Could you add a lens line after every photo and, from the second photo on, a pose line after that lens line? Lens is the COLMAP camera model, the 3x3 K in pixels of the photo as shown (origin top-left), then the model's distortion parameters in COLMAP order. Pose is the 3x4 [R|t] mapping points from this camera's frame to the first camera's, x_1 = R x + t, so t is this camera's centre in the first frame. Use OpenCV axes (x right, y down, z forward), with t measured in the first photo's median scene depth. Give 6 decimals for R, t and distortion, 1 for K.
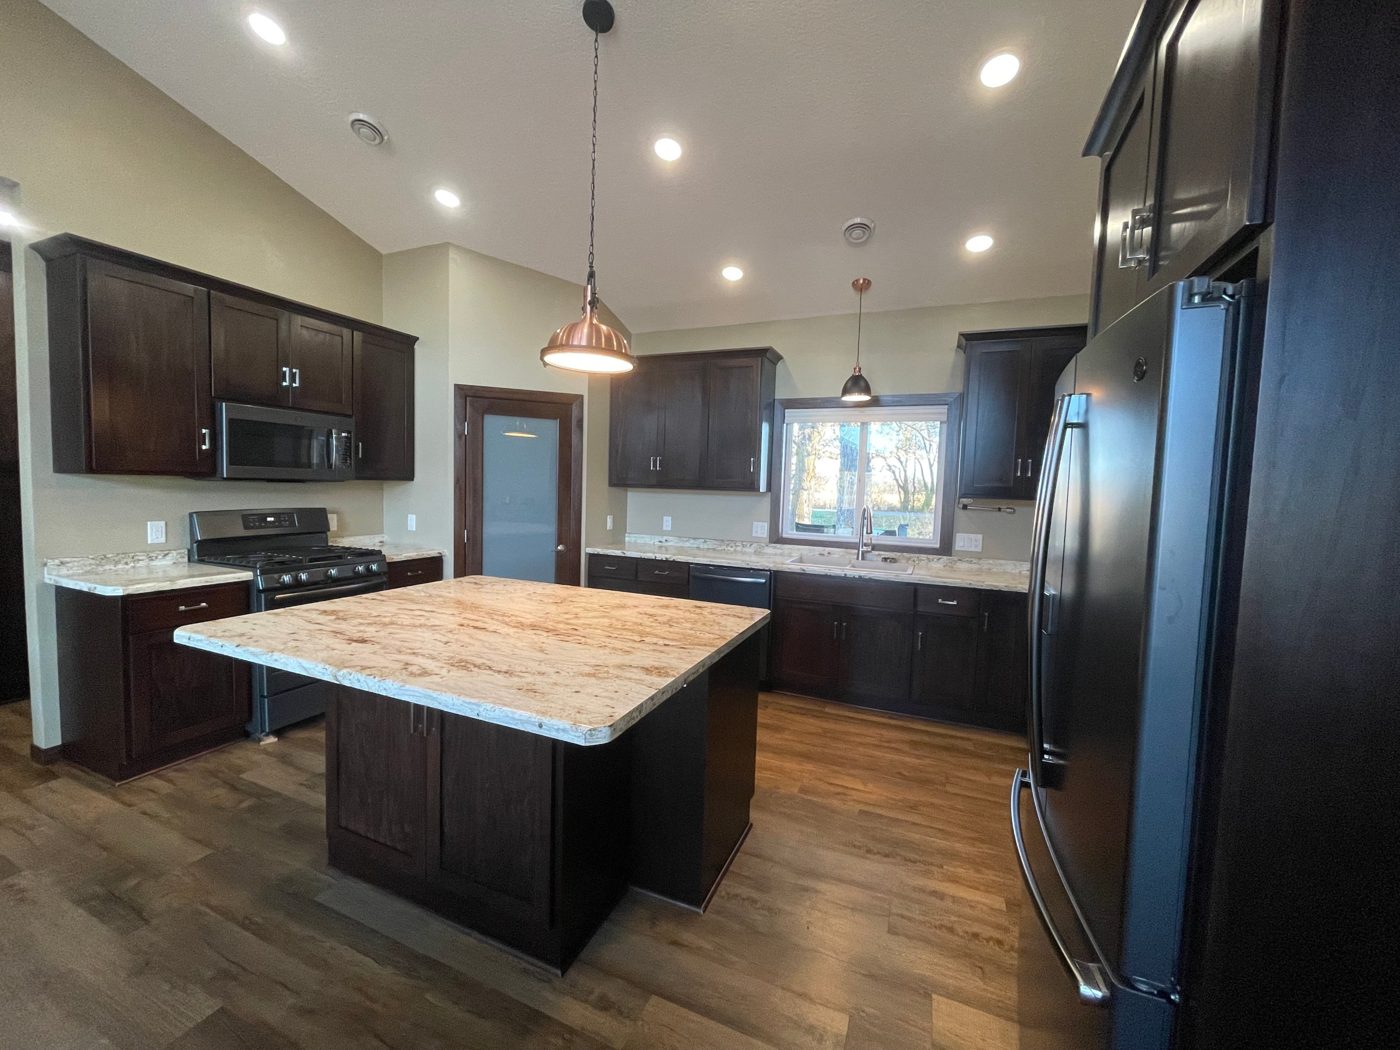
lens RADIAL K [[564.1, 0, 700.0], [0, 564.1, 525.0], [0, 0, 1]] dist [-0.001257, 0.000090]
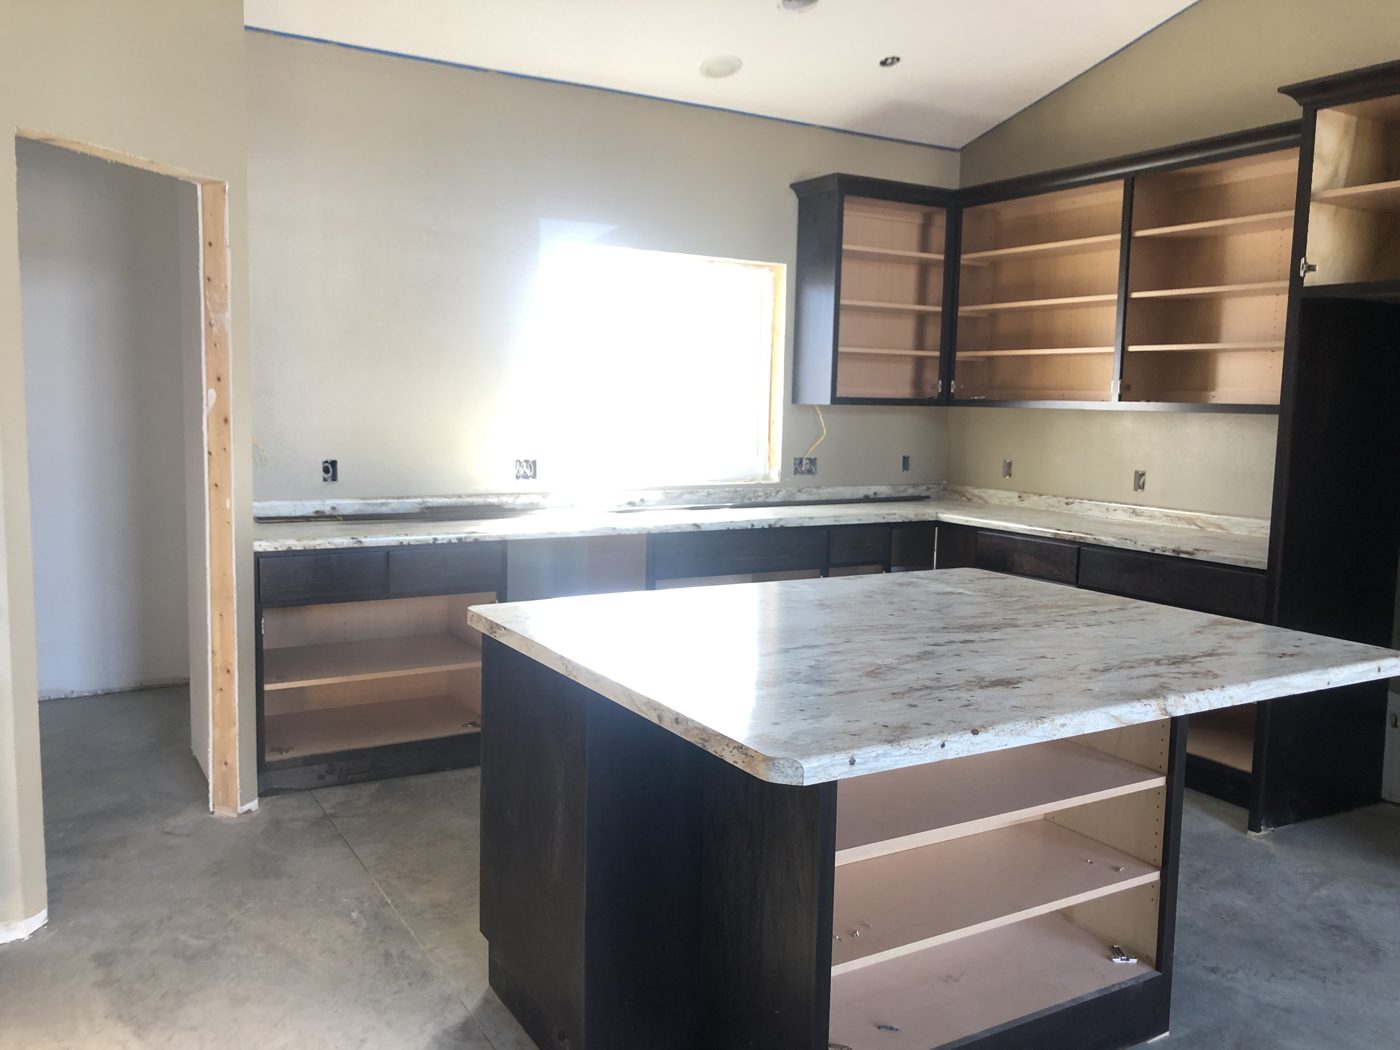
lens RADIAL K [[1142.5, 0, 700.0], [0, 1142.5, 525.0], [0, 0, 1]] dist [-0.004844, -0.001178]
pose [[0.591810, -0.108238, 0.798778, -0.915579], [0.052722, 0.994019, 0.095633, -0.047190], [-0.804352, -0.014484, 0.593977, 0.292087]]
